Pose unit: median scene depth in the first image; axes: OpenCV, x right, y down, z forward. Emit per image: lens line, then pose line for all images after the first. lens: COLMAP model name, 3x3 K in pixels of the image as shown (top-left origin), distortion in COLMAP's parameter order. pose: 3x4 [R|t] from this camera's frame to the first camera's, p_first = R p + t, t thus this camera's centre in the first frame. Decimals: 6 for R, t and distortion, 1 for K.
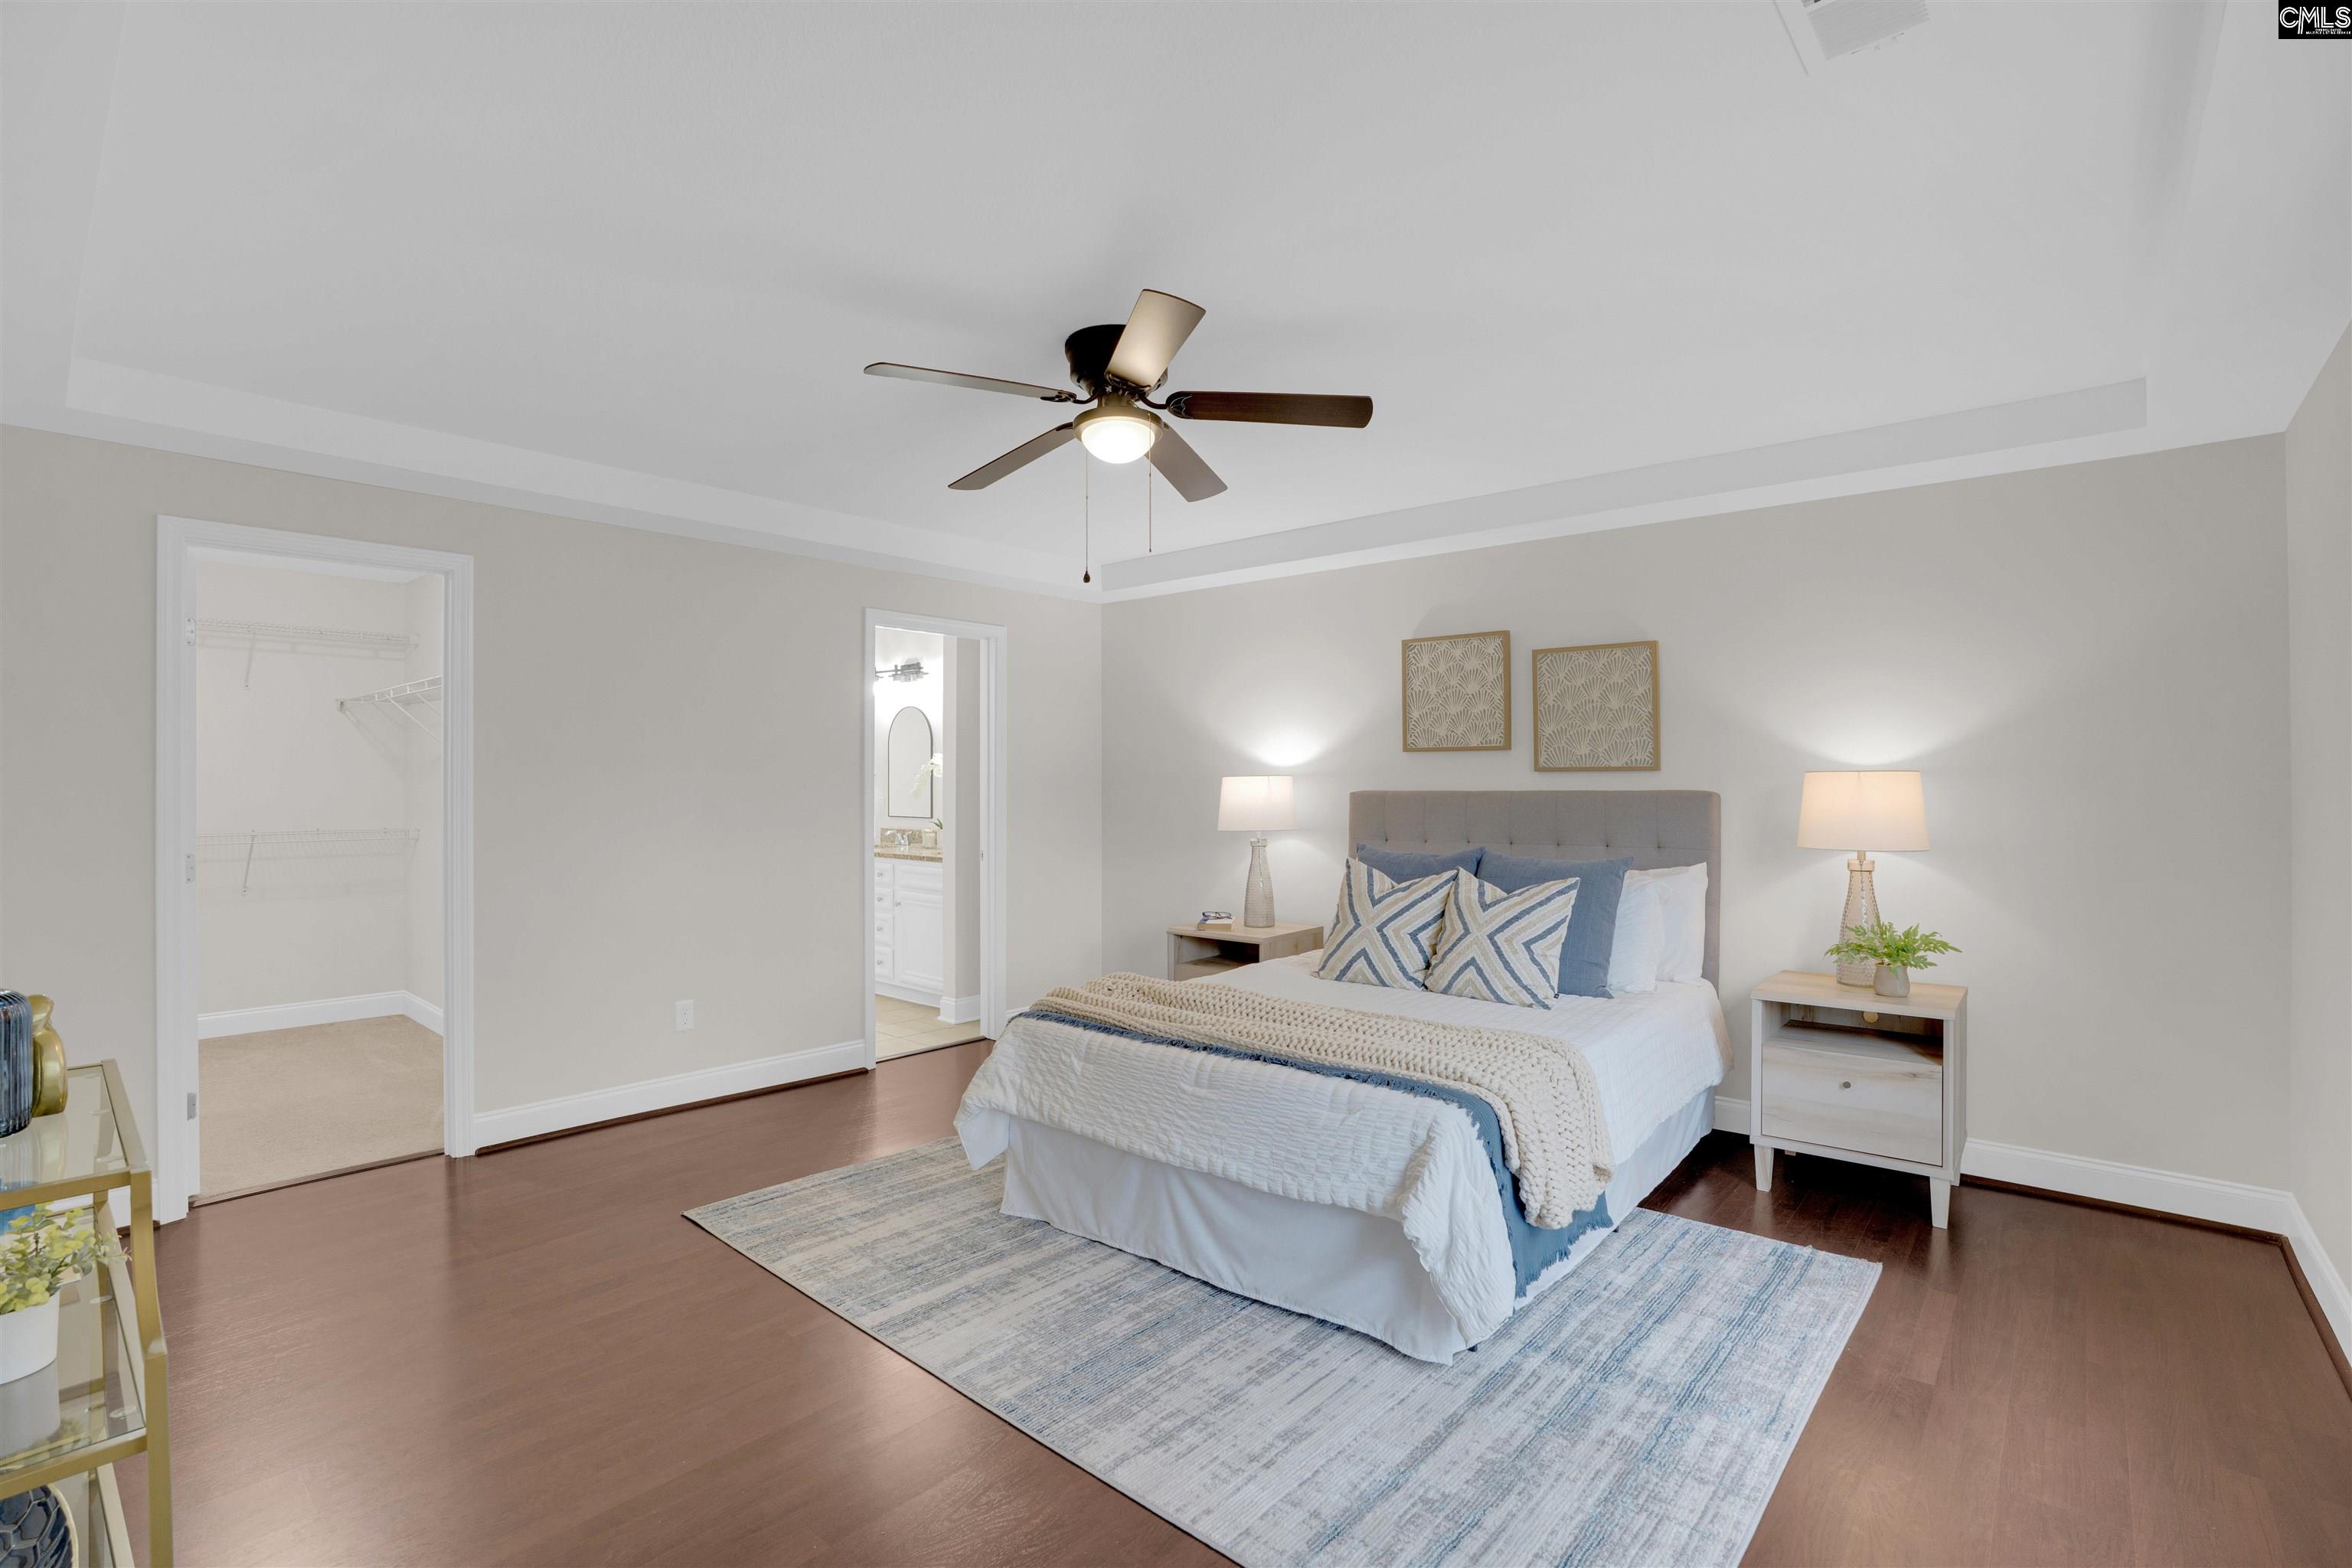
lens RADIAL K [[1097.8, 0, 1176.0], [0, 1097.8, 784.0], [0, 0, 1]] dist [-0.038054, 0.011891]
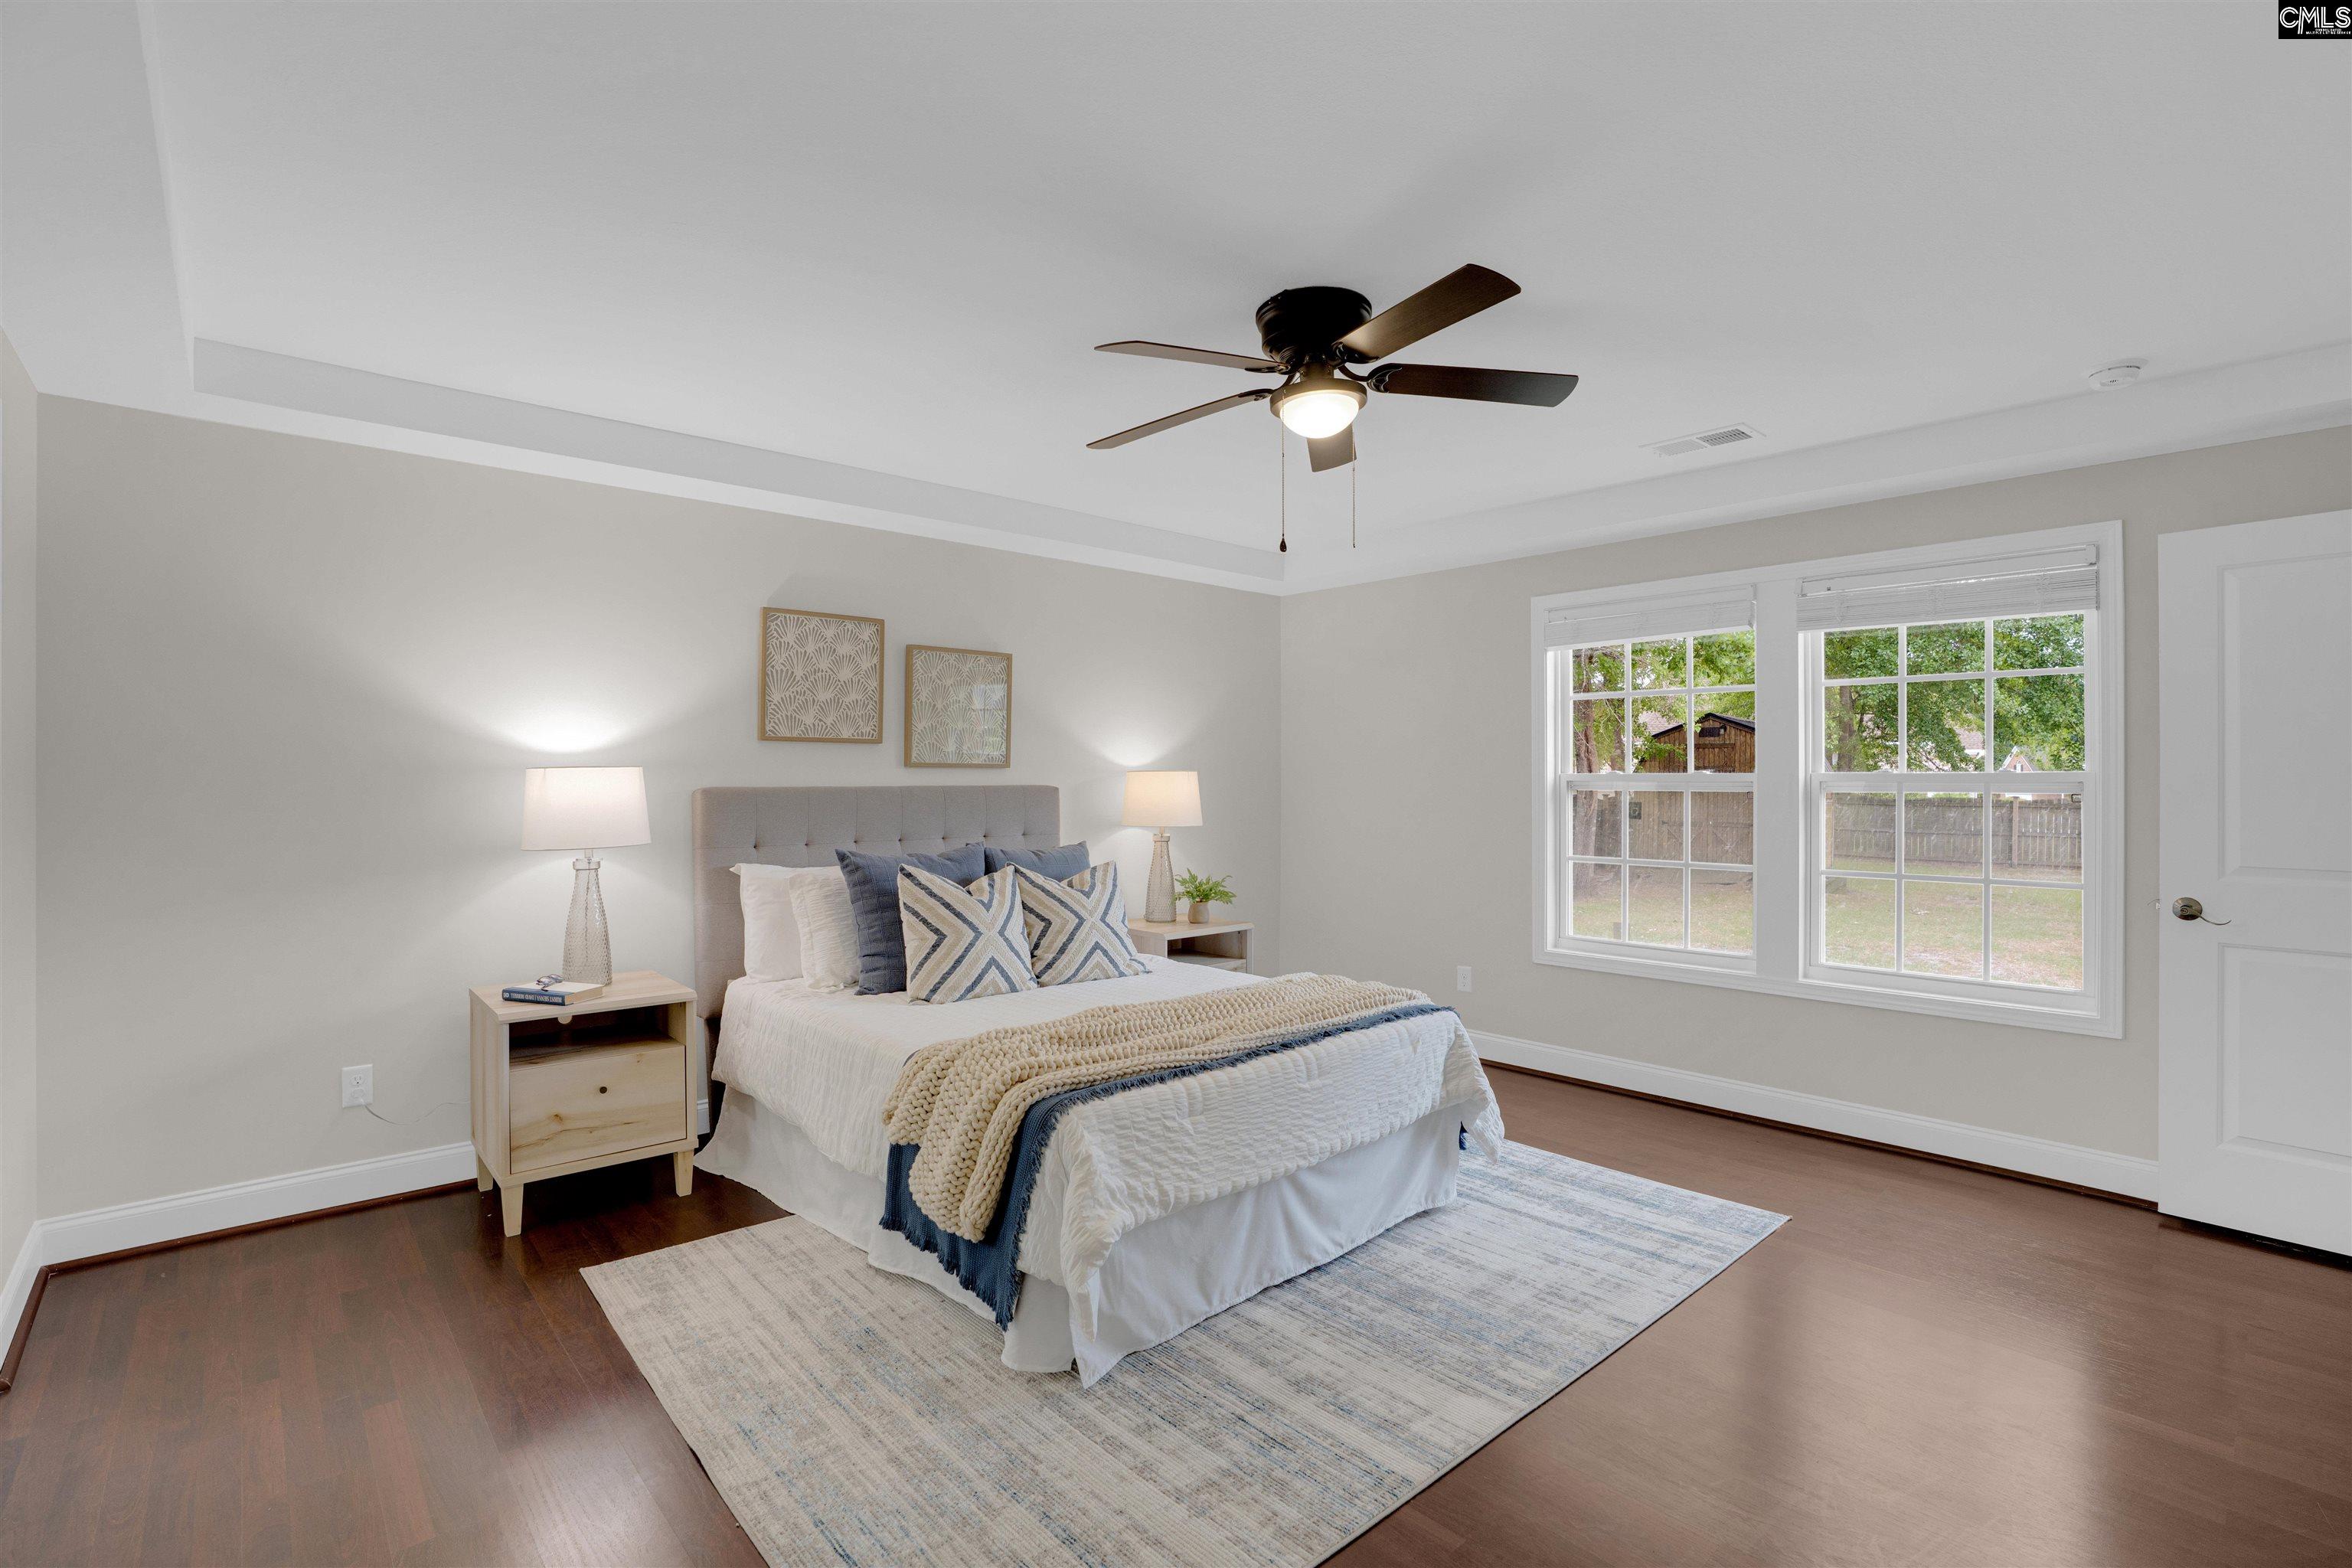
lens RADIAL K [[1097.8, 0, 1176.0], [0, 1097.8, 784.0], [0, 0, 1]] dist [-0.038054, 0.011891]
pose [[0.112592, -0.003611, 0.993635, -0.729695], [-0.001803, 0.999991, 0.003838, 0.000076], [-0.993640, -0.002223, 0.112585, 0.742076]]
